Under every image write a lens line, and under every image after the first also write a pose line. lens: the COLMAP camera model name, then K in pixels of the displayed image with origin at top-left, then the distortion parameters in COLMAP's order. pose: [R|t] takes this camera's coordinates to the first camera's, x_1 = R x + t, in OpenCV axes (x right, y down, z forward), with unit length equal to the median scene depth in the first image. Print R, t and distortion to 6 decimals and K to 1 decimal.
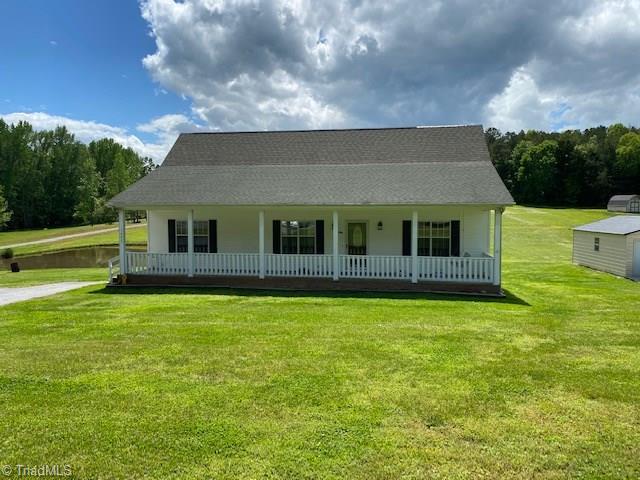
lens RADIAL K [[491.0, 0, 321.8], [0, 491.0, 218.8], [0, 0, 1]] dist [0.049169, -0.052943]
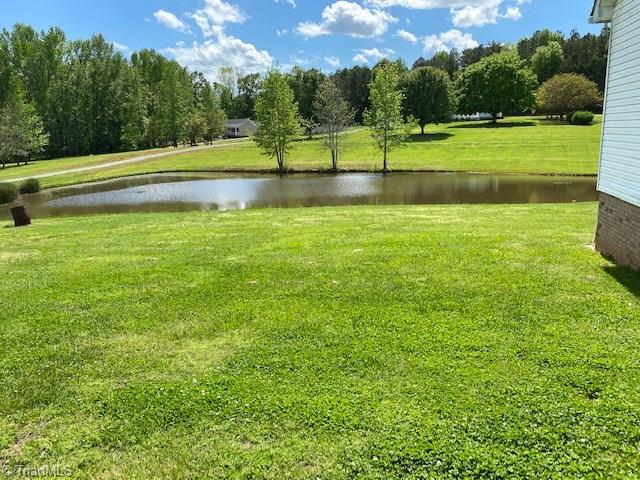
lens RADIAL K [[491.0, 0, 330.2], [0, 491.0, 239.8], [0, 0, 1]] dist [0.049169, -0.052943]
pose [[0.997211, 0.000222, -0.074639, -0.123074], [0.013842, 0.982098, 0.187863, 0.014296], [0.073345, -0.188372, 0.979355, 0.248485]]
